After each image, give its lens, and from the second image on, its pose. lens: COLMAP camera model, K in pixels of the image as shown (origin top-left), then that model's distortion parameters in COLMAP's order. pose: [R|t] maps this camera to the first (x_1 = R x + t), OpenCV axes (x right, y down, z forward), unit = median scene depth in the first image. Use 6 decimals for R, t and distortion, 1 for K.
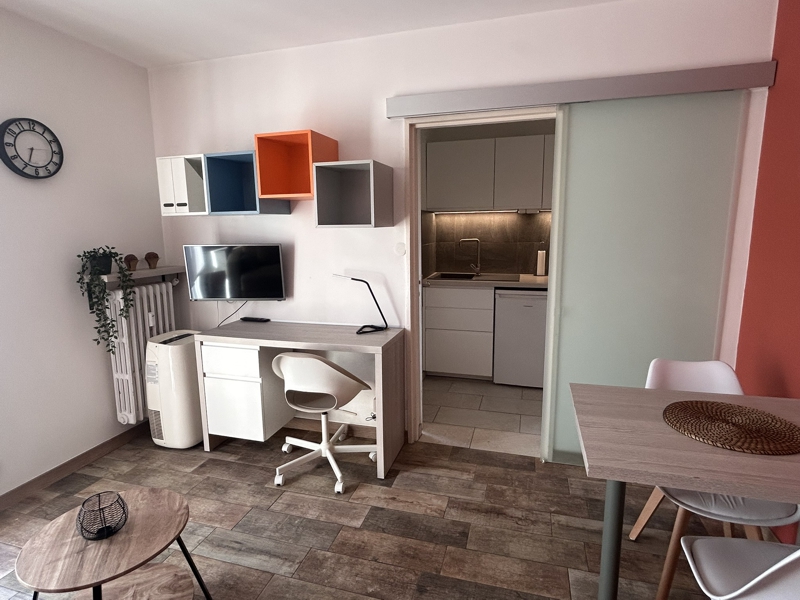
lens RADIAL K [[444.6, 0, 400.0], [0, 444.6, 300.0], [0, 0, 1]] dist [-0.000025, 0.000009]
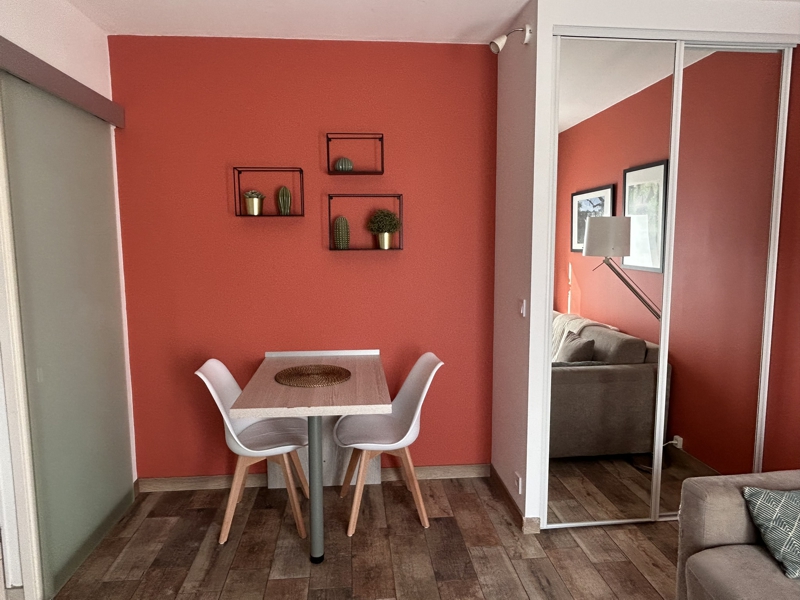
lens RADIAL K [[520.3, 0, 400.0], [0, 520.3, 300.0], [0, 0, 1]] dist [0.000271, 0.005002]
pose [[-0.374246, -0.091374, 0.922817, -0.762146], [0.160758, 0.973674, 0.161605, -0.164604], [-0.913289, 0.208830, -0.349705, 0.978795]]
